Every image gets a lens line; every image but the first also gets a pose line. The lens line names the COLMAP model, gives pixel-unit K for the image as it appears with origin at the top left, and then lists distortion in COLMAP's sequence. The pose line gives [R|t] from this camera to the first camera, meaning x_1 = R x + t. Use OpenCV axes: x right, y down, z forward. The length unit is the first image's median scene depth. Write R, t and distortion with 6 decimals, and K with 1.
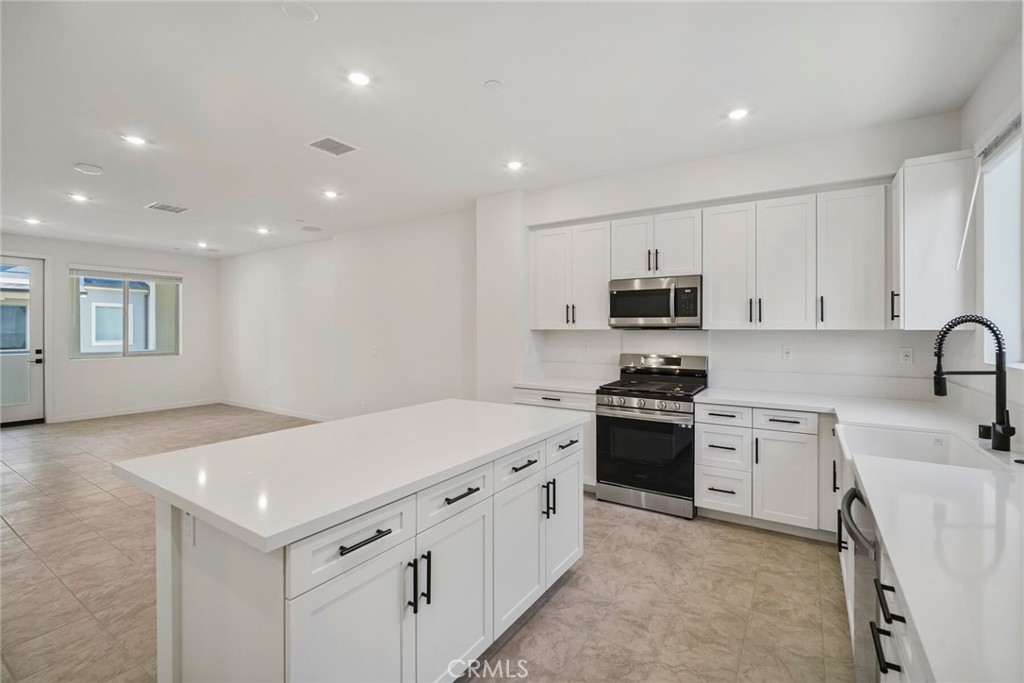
lens RADIAL K [[446.6, 0, 515.2], [0, 446.6, 333.7], [0, 0, 1]] dist [-0.001950, -0.000055]
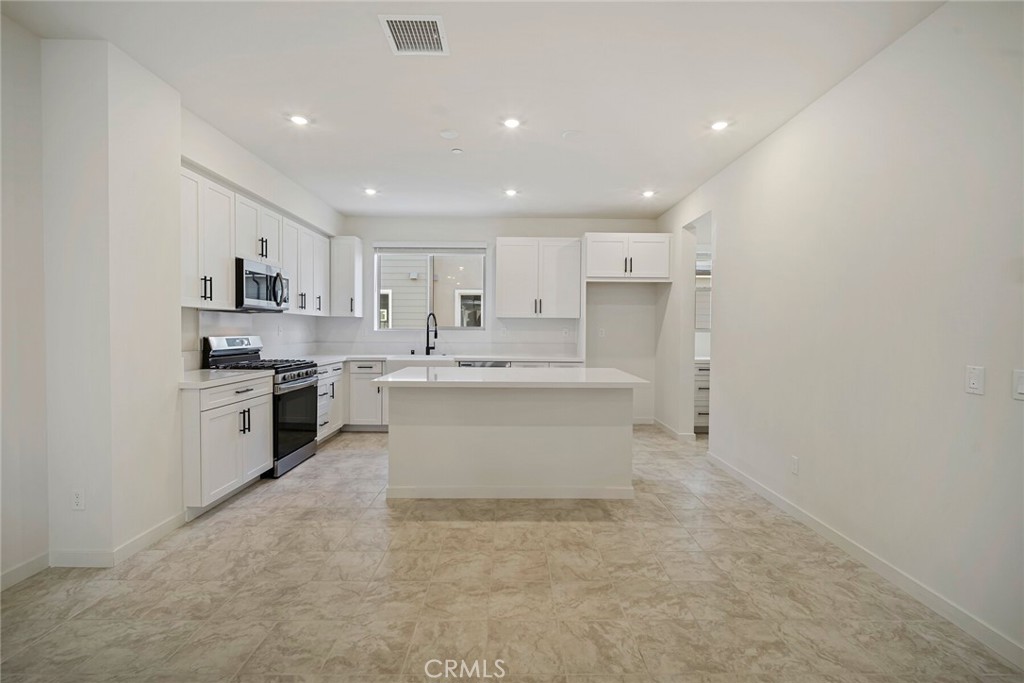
lens RADIAL K [[446.6, 0, 515.2], [0, 446.6, 333.7], [0, 0, 1]] dist [-0.001950, -0.000055]
pose [[-0.547712, -0.009980, 0.836608, -1.335383], [0.005287, 0.999868, 0.015389, 0.045158], [-0.836650, 0.012852, -0.547586, 1.541071]]
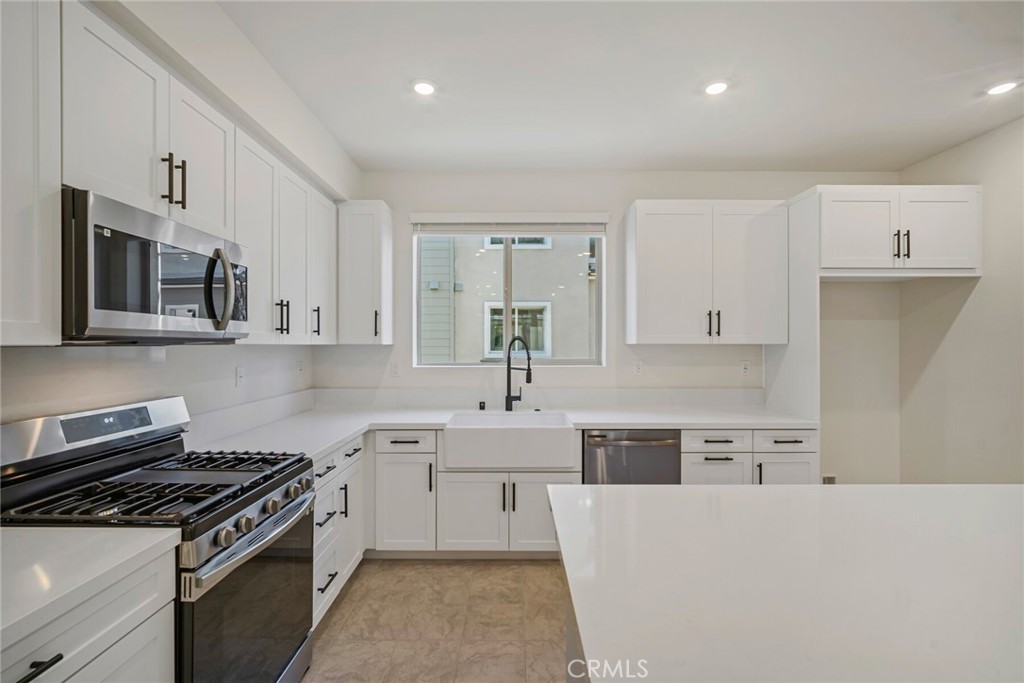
lens RADIAL K [[448.7, 0, 512.0], [0, 448.7, 341.5], [0, 0, 1]] dist [-0.006548, -0.000006]
pose [[-0.541754, 0.006295, 0.840514, -0.314480], [0.011640, 0.999932, 0.000013, -0.011336], [-0.840457, 0.009791, -0.541790, 1.366400]]
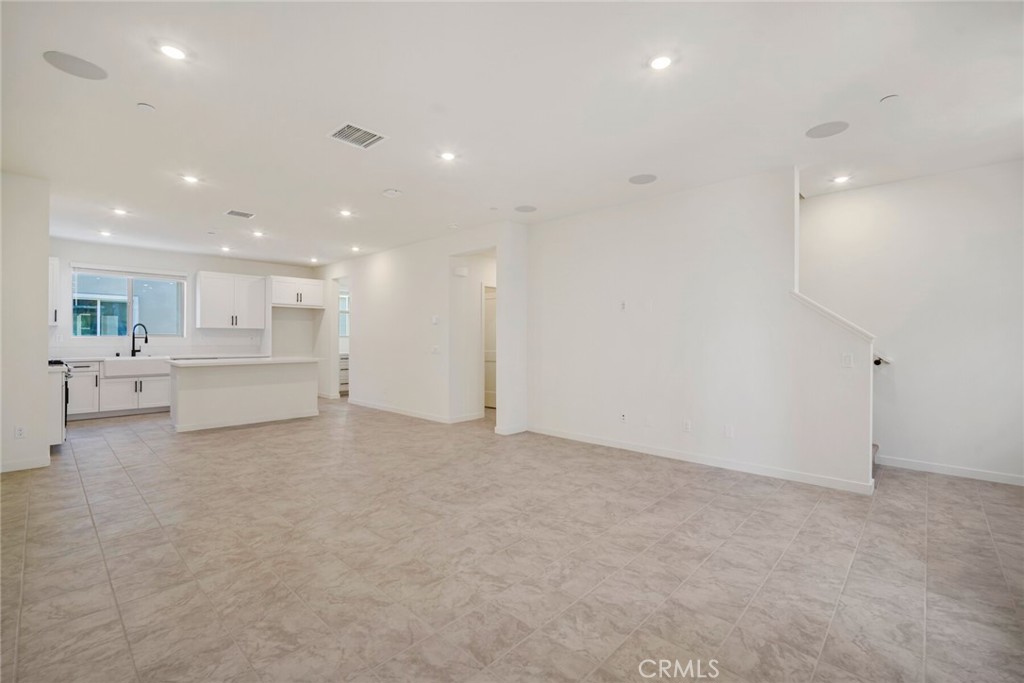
lens RADIAL K [[448.7, 0, 512.0], [0, 448.7, 341.5], [0, 0, 1]] dist [-0.006548, -0.000006]
pose [[-0.982600, -0.003236, 0.185707, -2.118870], [0.000128, 0.999836, 0.018100, 0.037482], [-0.185735, 0.017809, -0.982438, 3.015718]]
